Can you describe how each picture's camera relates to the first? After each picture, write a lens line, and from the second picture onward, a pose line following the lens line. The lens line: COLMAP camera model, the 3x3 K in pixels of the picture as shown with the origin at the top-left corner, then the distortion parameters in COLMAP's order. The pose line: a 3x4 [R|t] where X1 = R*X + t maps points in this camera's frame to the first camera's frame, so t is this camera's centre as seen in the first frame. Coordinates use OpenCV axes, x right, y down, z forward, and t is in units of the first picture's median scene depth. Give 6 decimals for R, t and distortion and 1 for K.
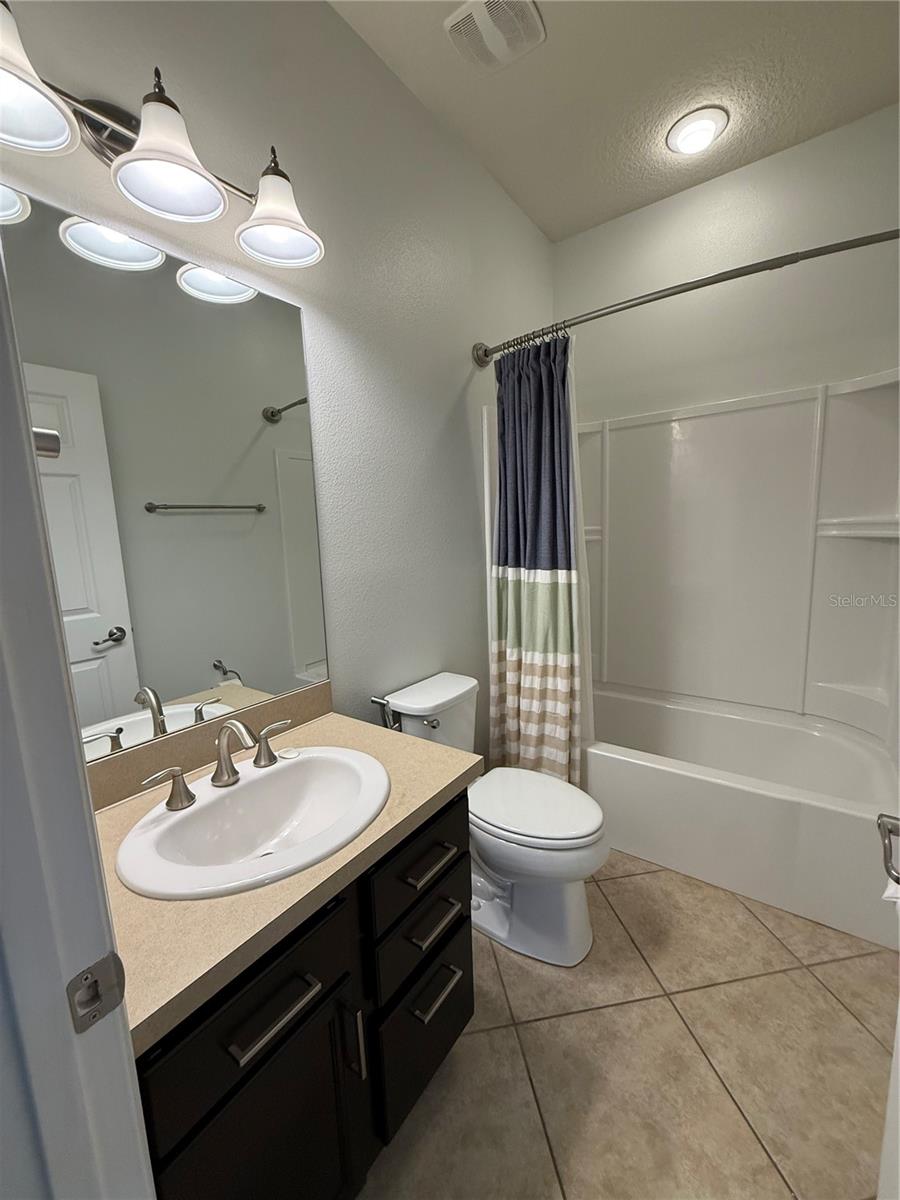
lens RADIAL K [[481.4, 0, 450.0], [0, 481.4, 600.0], [0, 0, 1]] dist [-0.001549, -0.000303]
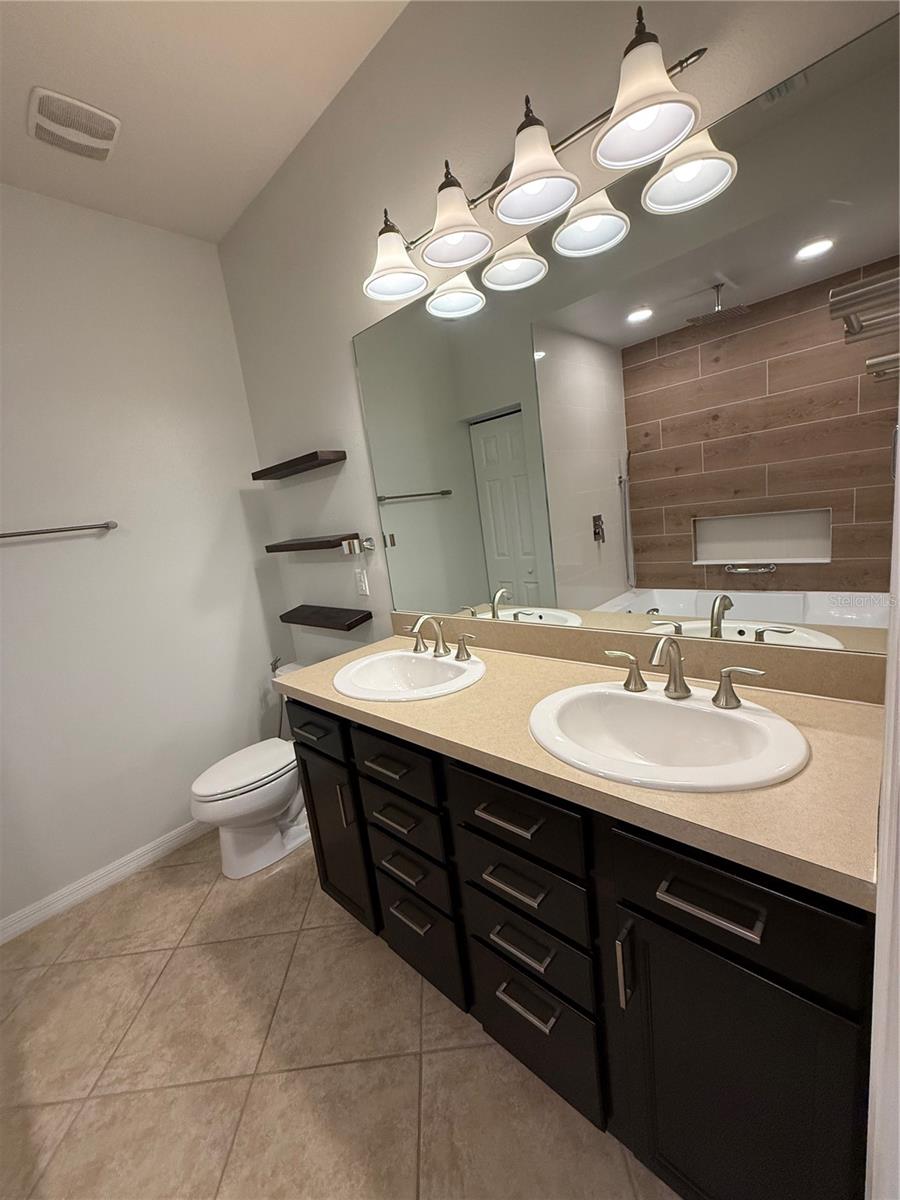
lens RADIAL K [[476.7, 0, 453.6], [0, 476.7, 601.0], [0, 0, 1]] dist [0.000764, 0.000318]
pose [[-0.106170, 0.299304, -0.948233, 0.550485], [0.016981, 0.954029, 0.299232, -0.152591], [0.994203, 0.015668, -0.106372, 0.652528]]
